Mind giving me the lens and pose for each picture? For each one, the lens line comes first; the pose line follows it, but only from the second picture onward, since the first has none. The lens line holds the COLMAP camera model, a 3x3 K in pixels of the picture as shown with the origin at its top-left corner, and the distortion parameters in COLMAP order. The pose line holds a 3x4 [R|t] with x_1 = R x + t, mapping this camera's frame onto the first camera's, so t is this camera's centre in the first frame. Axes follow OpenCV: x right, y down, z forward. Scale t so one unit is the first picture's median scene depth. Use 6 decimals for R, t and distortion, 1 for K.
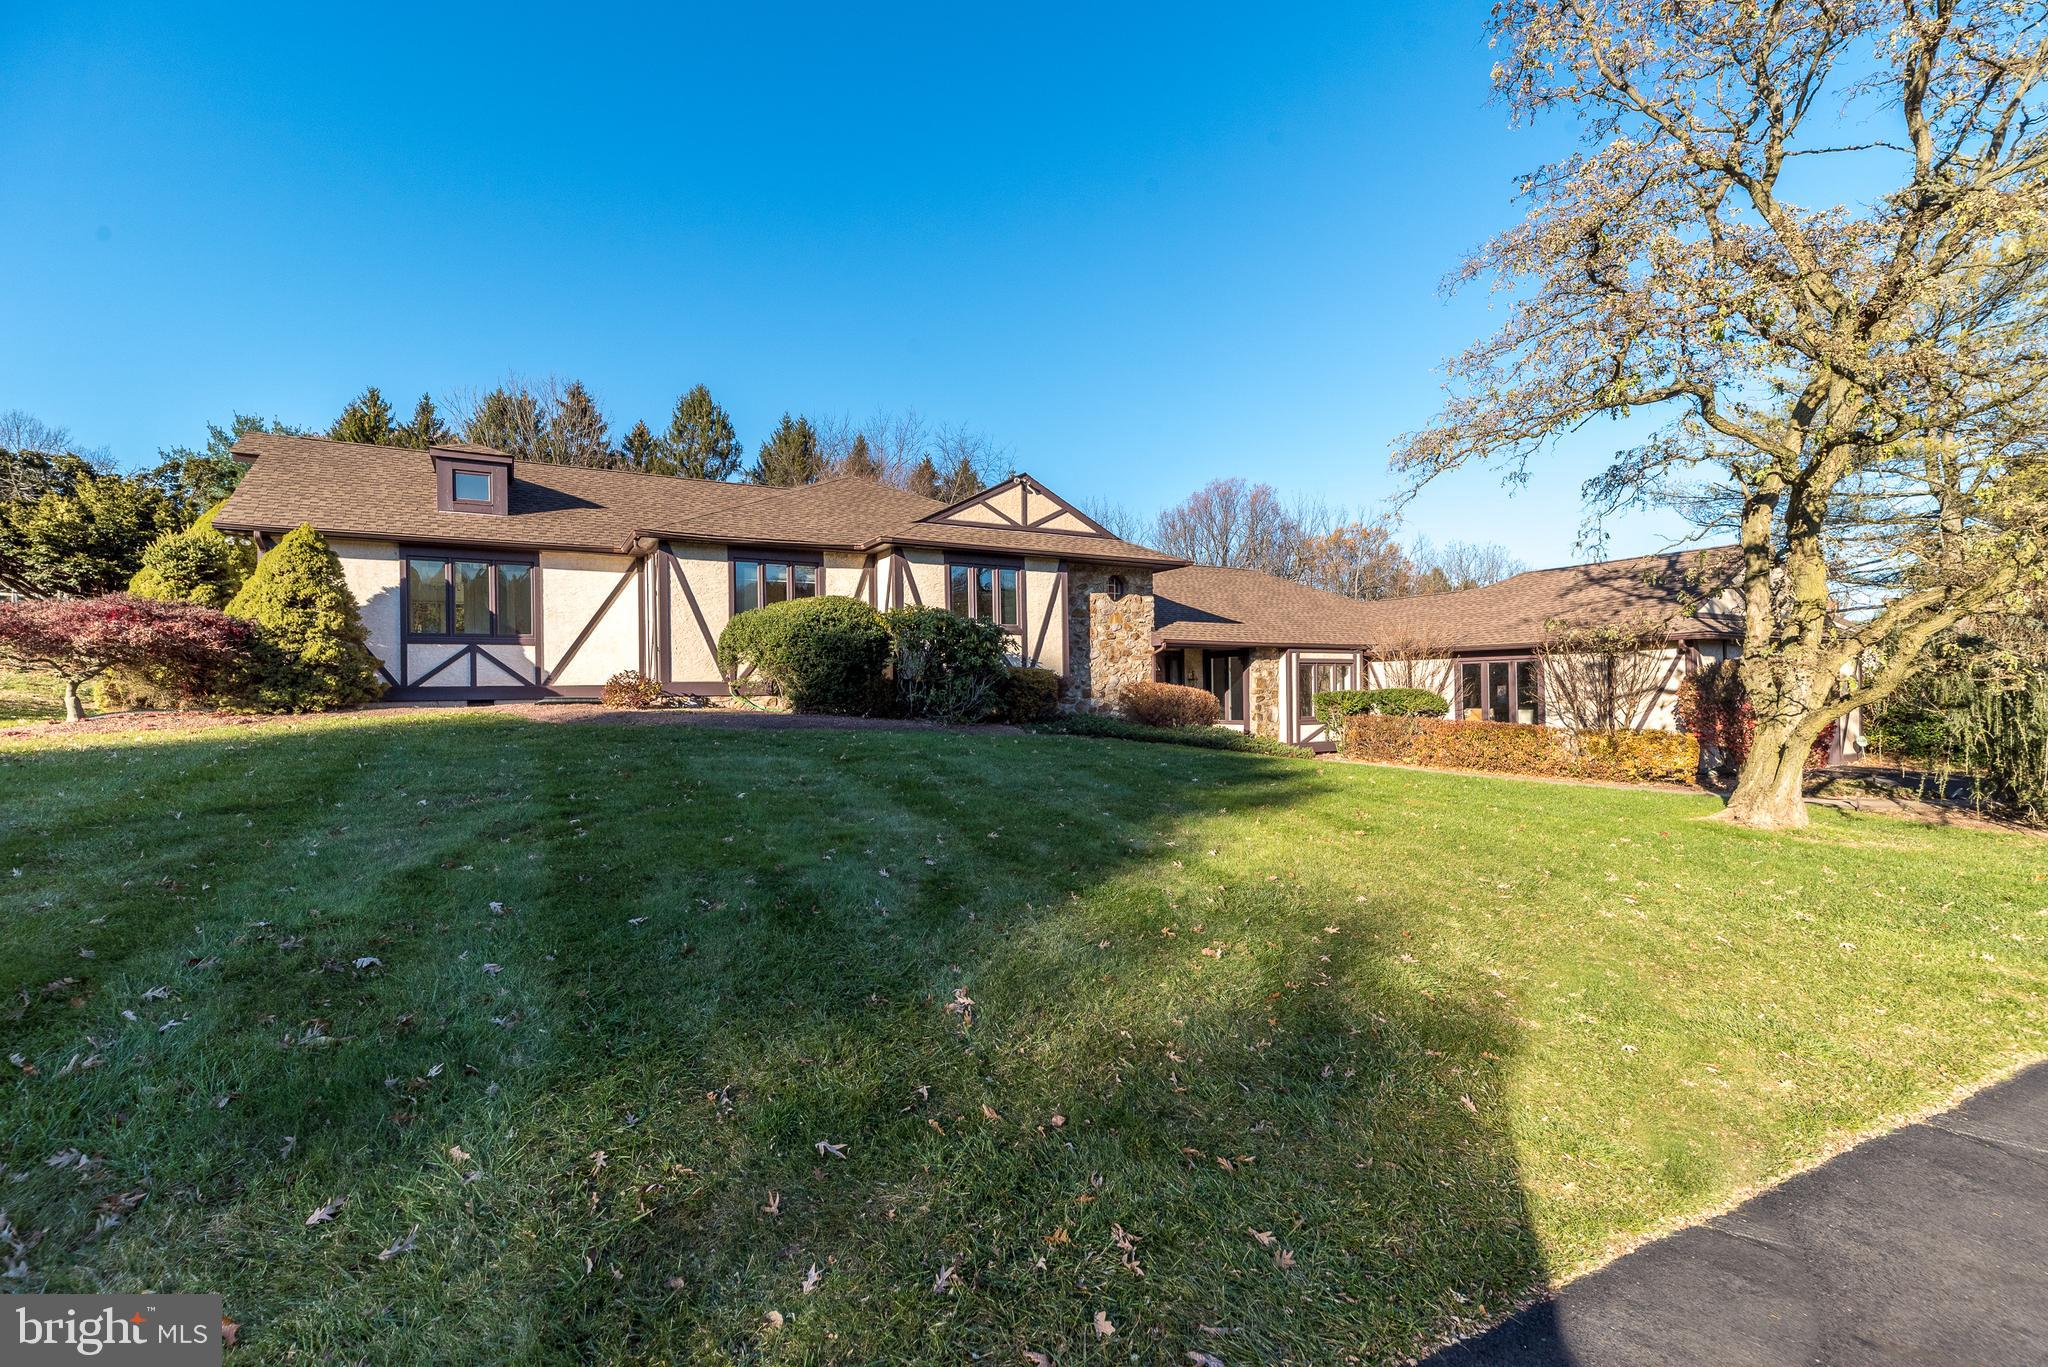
lens RADIAL K [[844.9, 0, 997.1], [0, 844.9, 682.9], [0, 0, 1]] dist [0.007844, 0.000111]
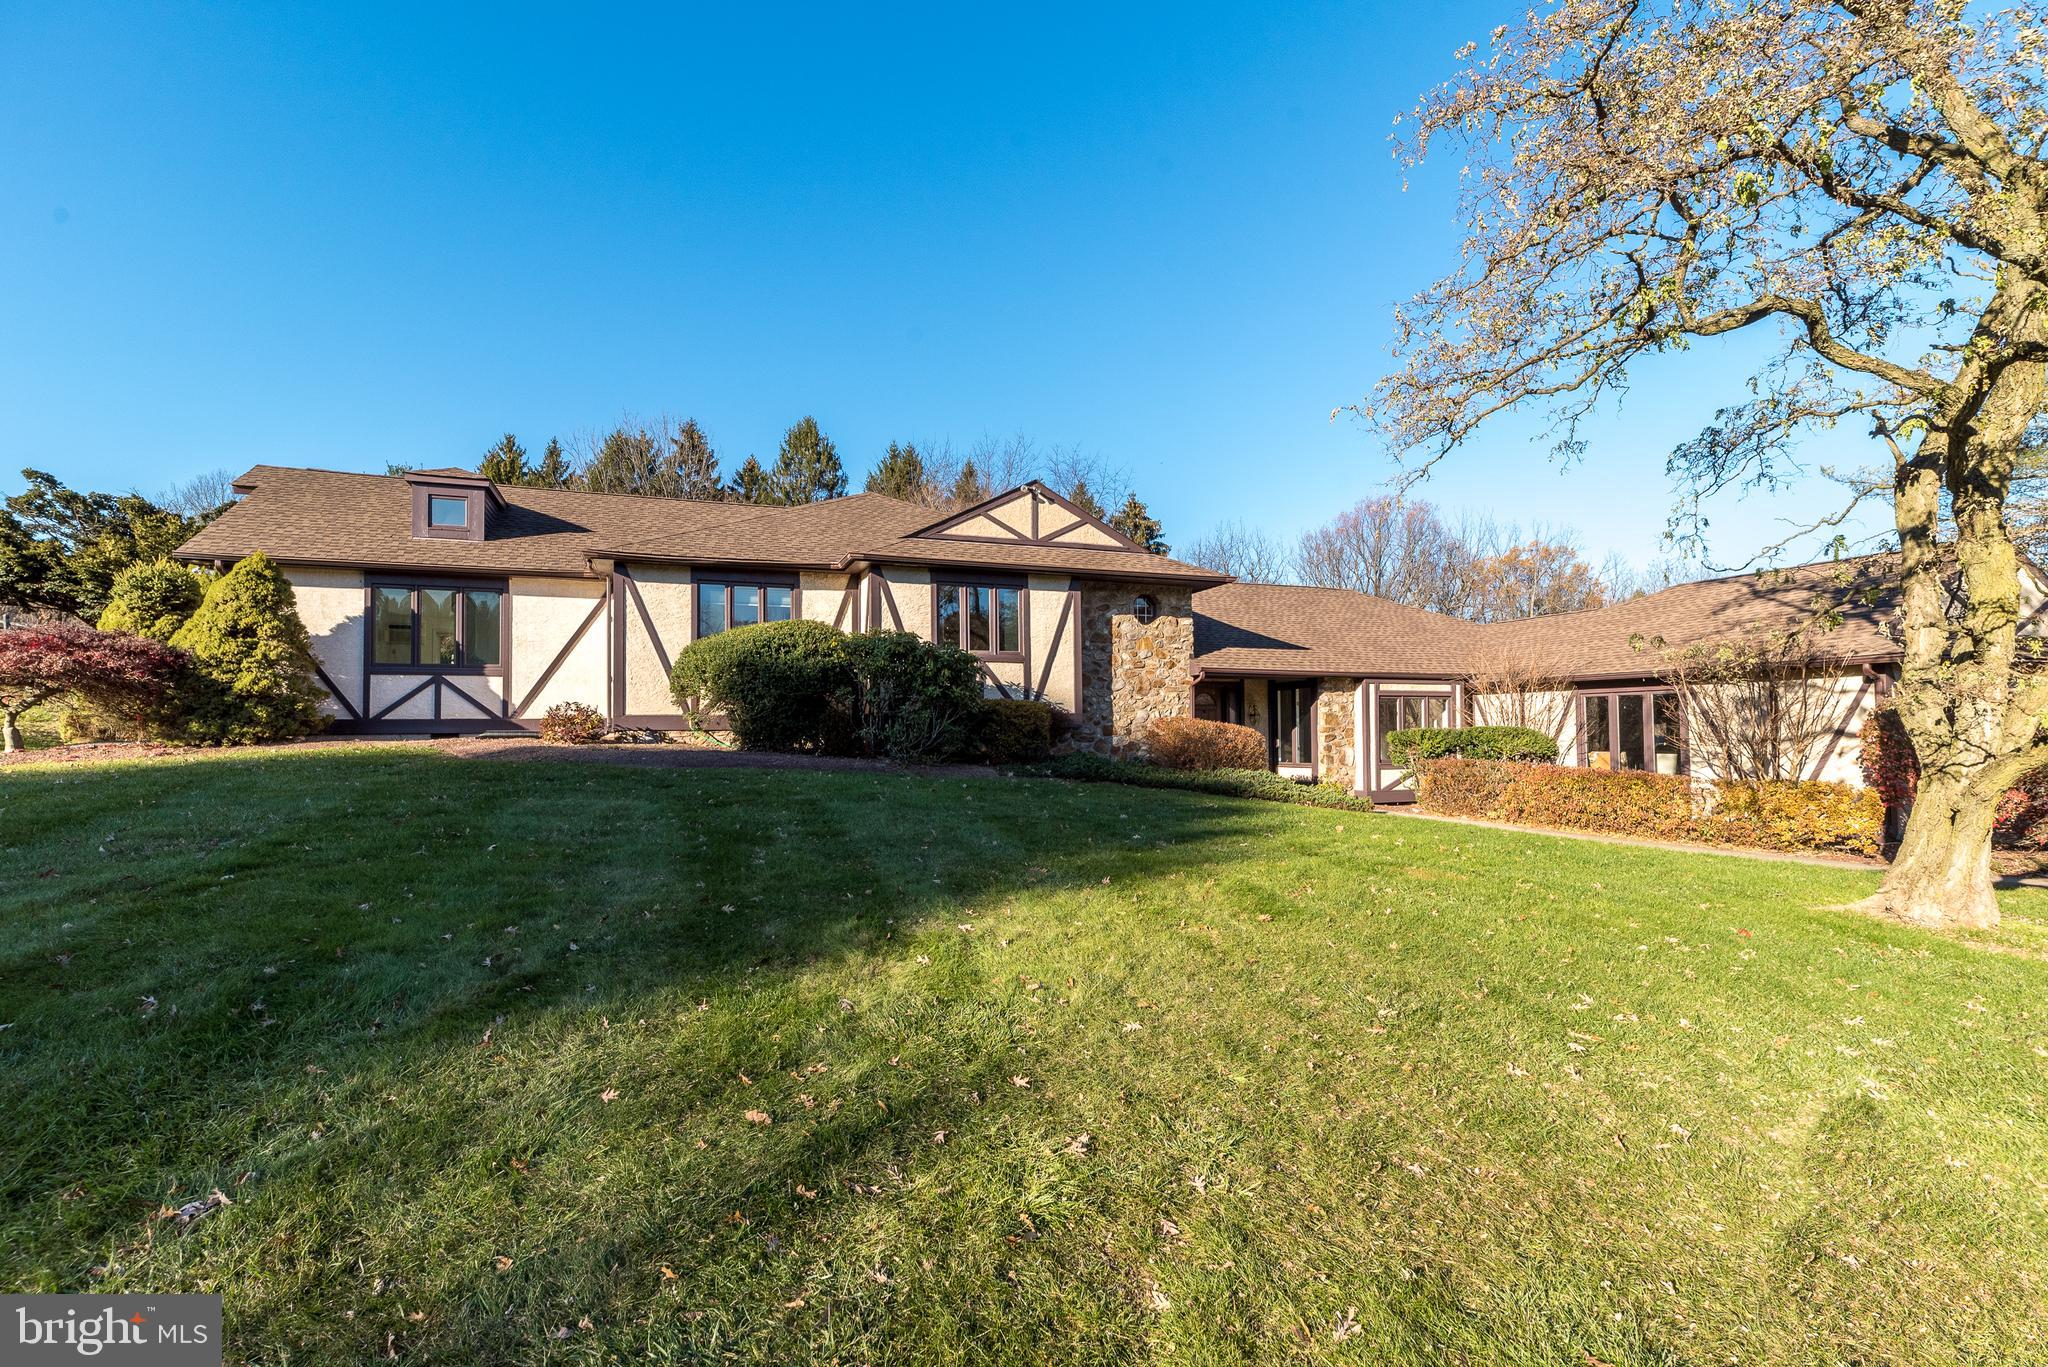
lens RADIAL K [[884.0, 0, 1012.9], [0, 884.0, 700.6], [0, 0, 1]] dist [0.004457, 0.000296]
pose [[0.989998, 0.000654, -0.141079, 0.142735], [-0.003796, 0.999751, -0.022005, 0.002265], [0.141029, 0.022320, 0.989754, 0.090325]]
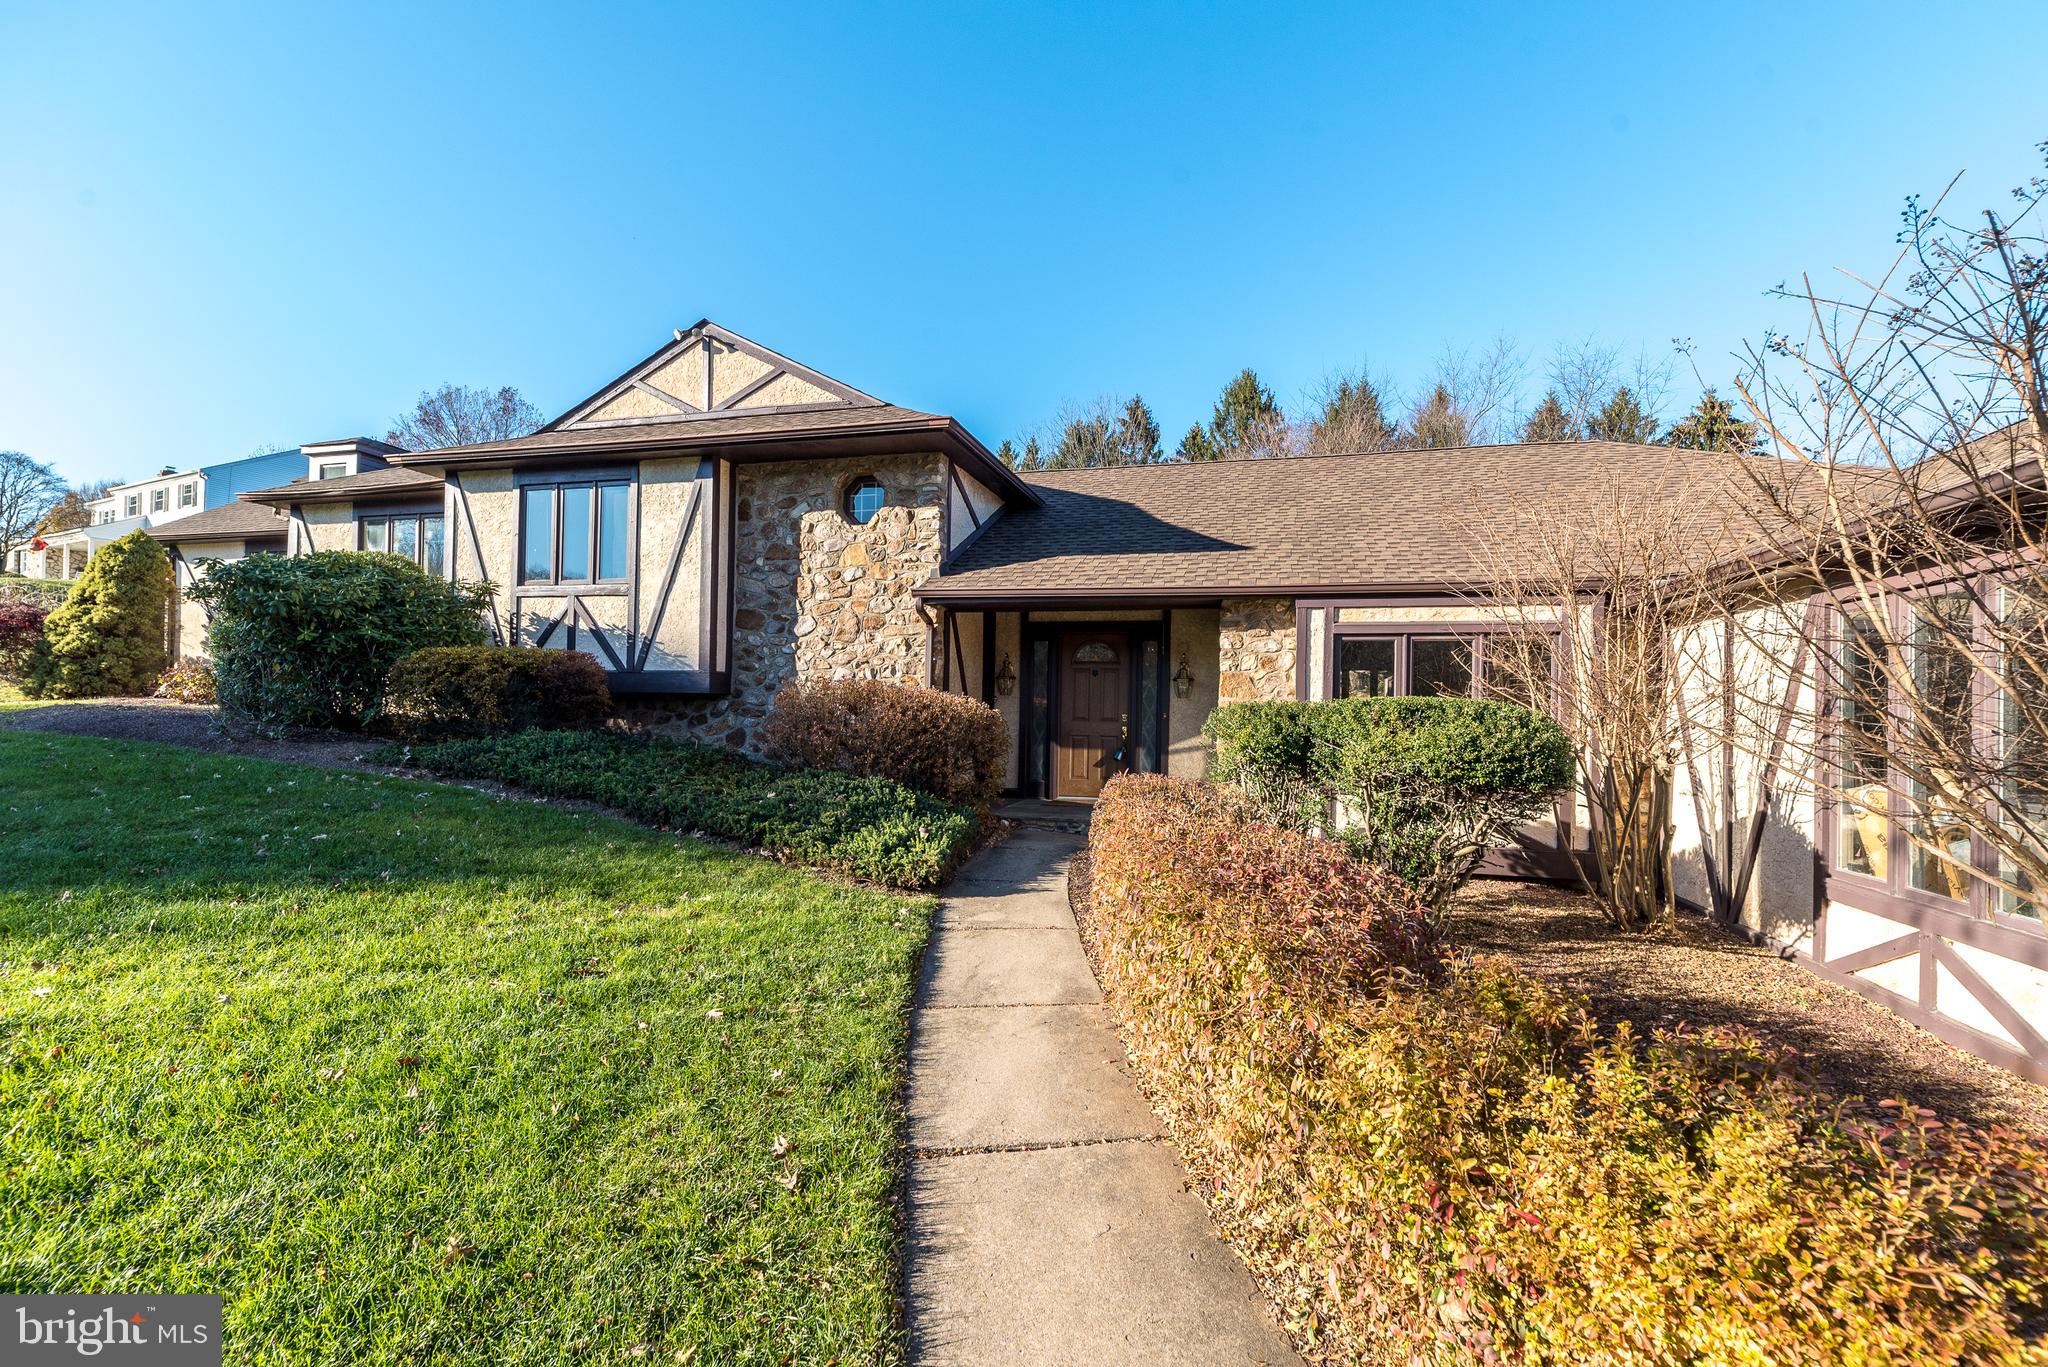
lens RADIAL K [[917.5, 0, 1046.4], [0, 917.5, 680.0], [0, 0, 1]] dist [0.003442, 0.000049]
pose [[0.739352, -0.005439, -0.673297, 0.642335], [-0.016739, 0.999510, -0.026455, 0.012442], [0.673111, 0.030830, 0.738899, 0.708762]]
